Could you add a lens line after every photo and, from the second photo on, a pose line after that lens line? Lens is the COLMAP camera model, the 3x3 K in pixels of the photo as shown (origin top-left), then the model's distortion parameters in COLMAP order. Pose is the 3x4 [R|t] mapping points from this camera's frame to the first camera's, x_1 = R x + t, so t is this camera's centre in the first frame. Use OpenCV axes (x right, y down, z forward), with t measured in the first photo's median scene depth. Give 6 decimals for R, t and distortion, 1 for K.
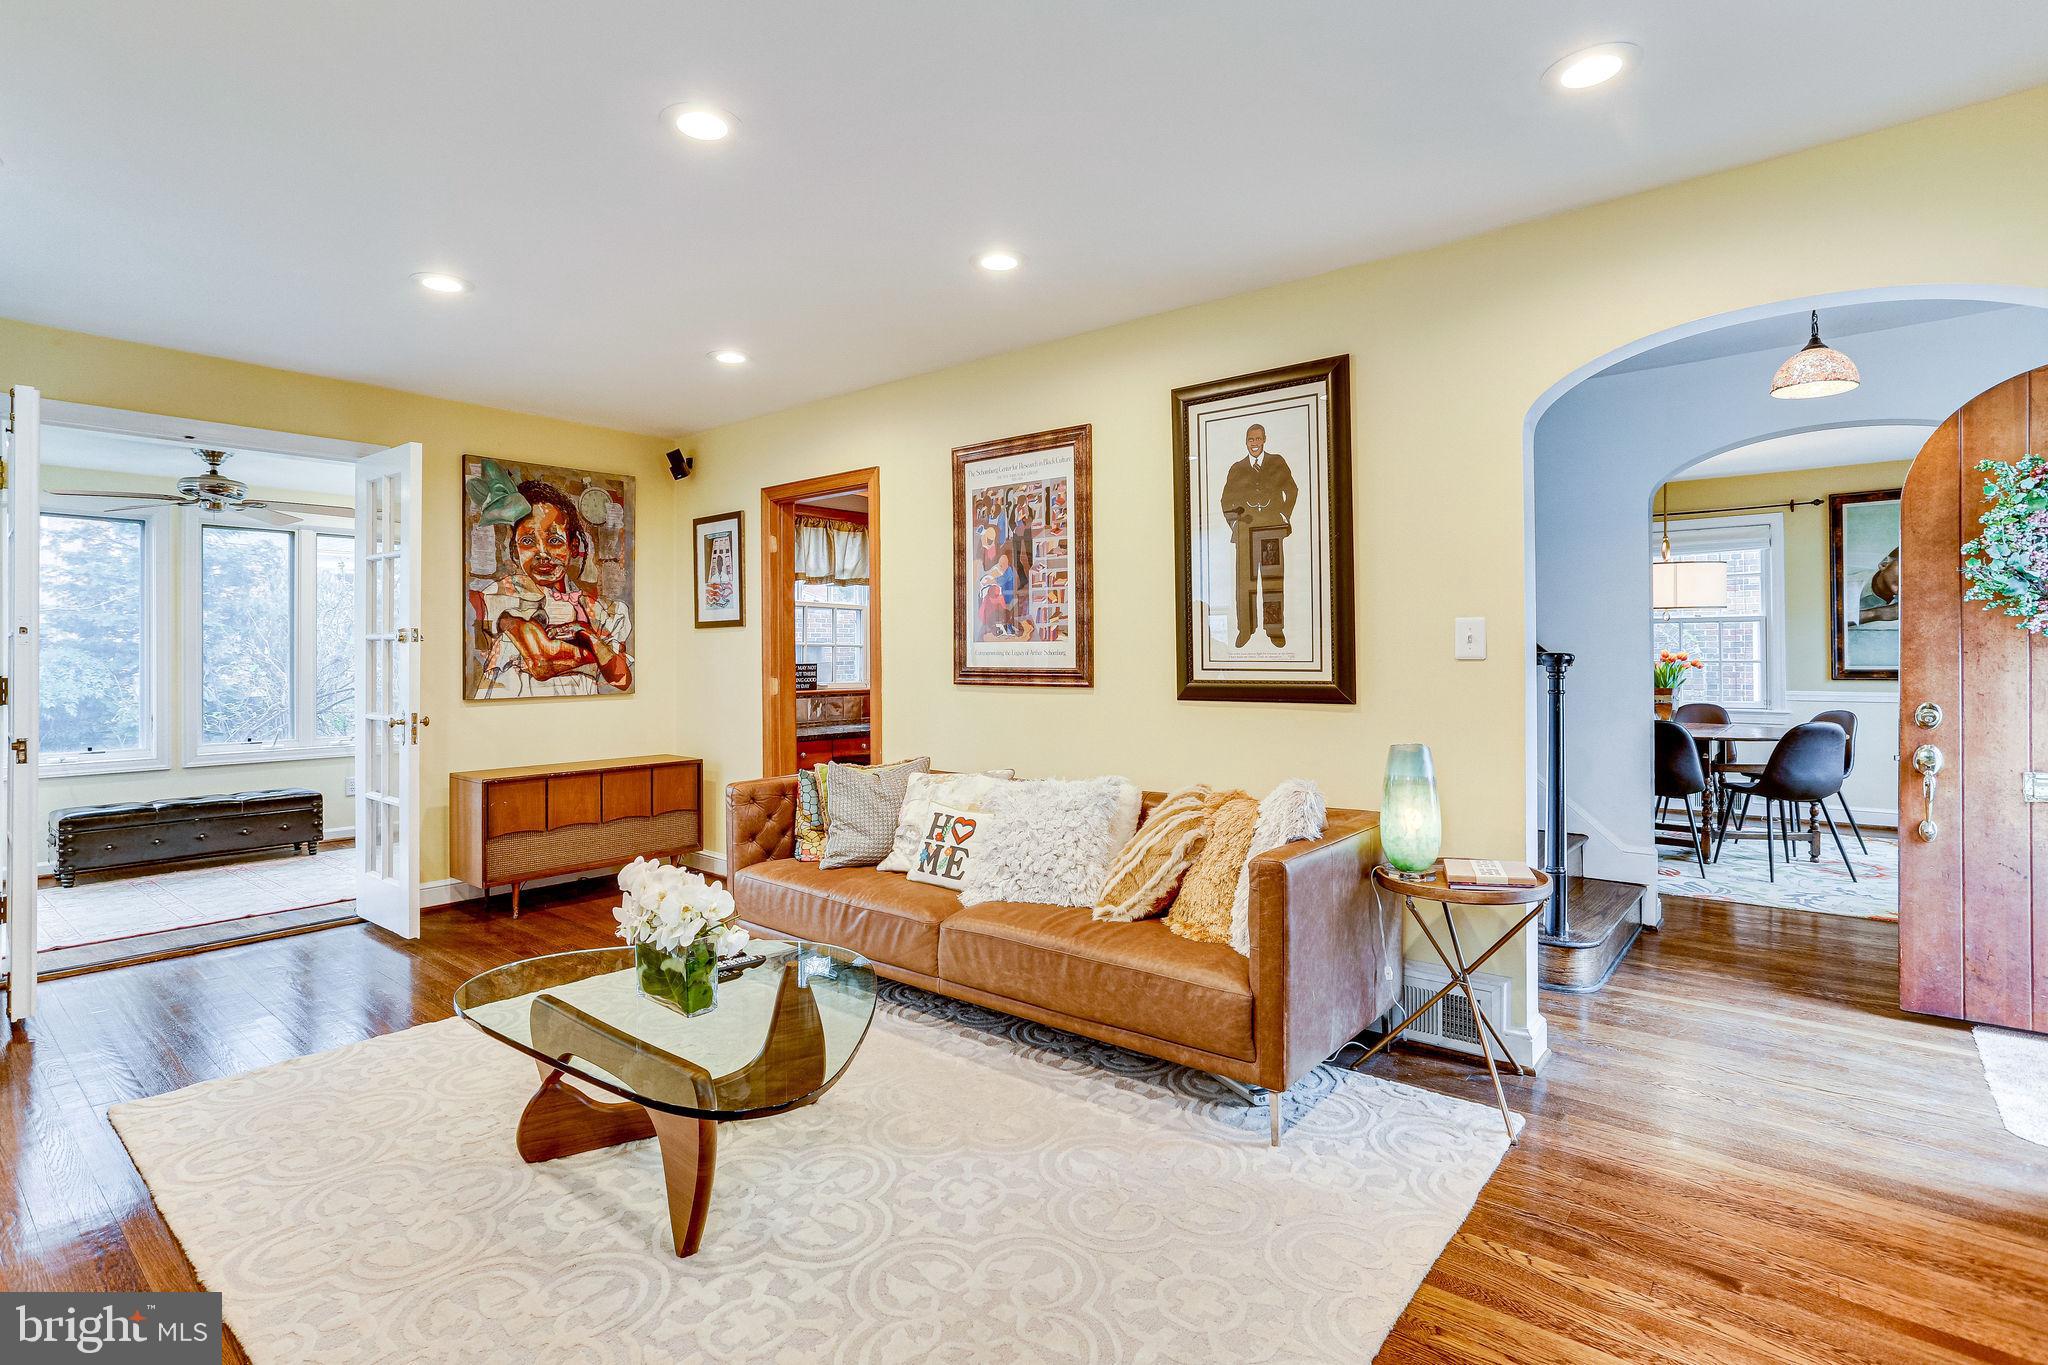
lens RADIAL K [[986.9, 0, 1024.0], [0, 986.9, 682.5], [0, 0, 1]] dist [-0.048441, 0.034301]
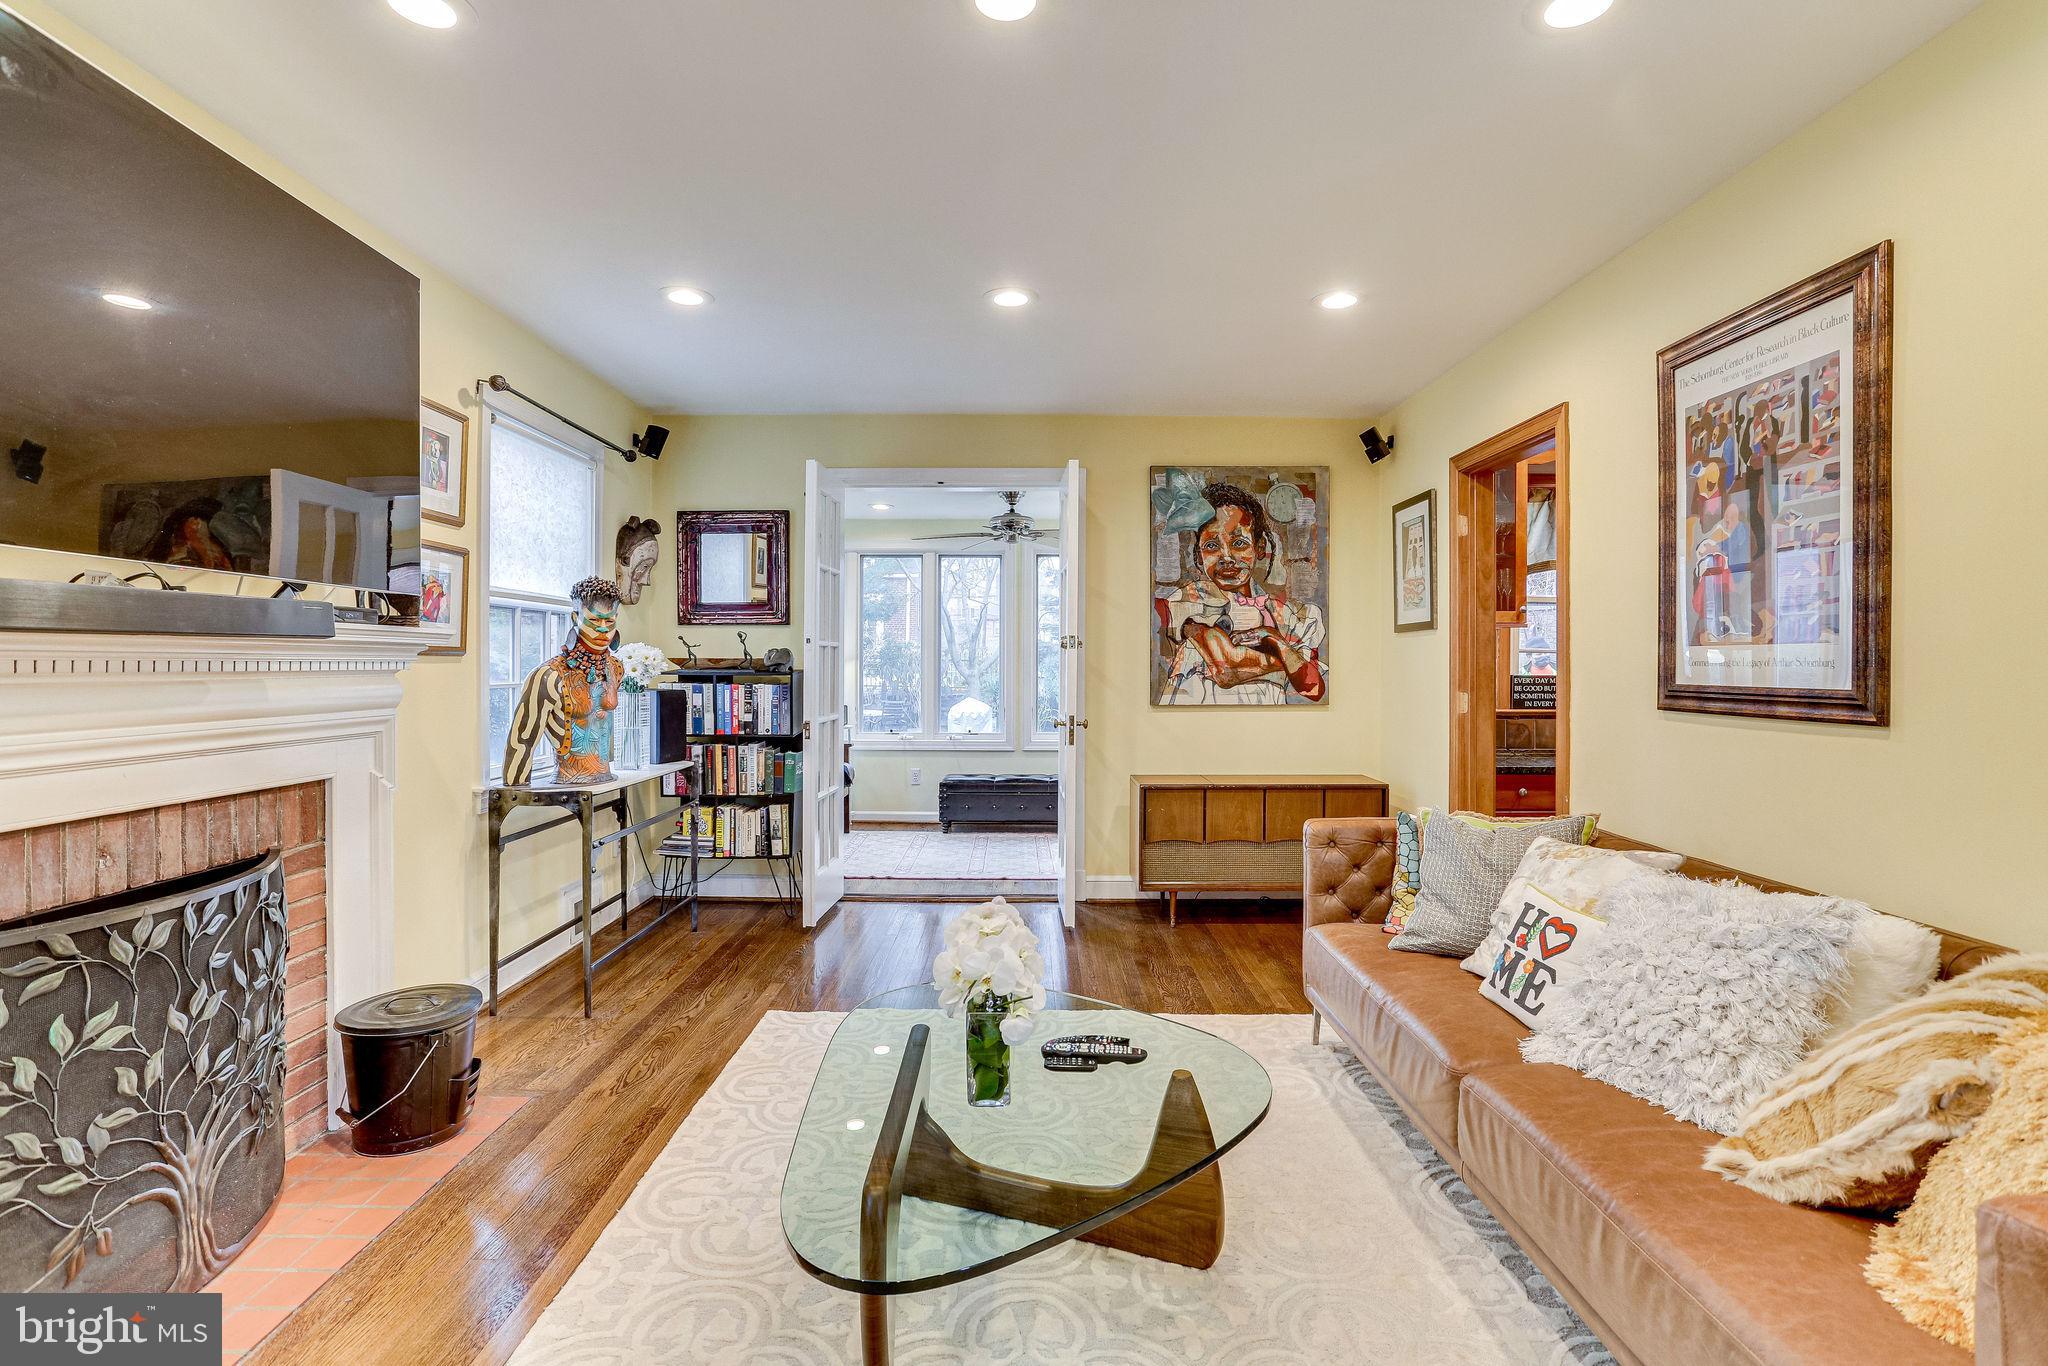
lens RADIAL K [[986.9, 0, 1024.0], [0, 986.9, 683.0], [0, 0, 1]] dist [-0.048441, 0.034301]
pose [[0.641397, 0.022079, -0.766891, 0.144882], [-0.029008, 0.999569, 0.004517, -0.006282], [0.766661, 0.019348, 0.641761, 0.240676]]
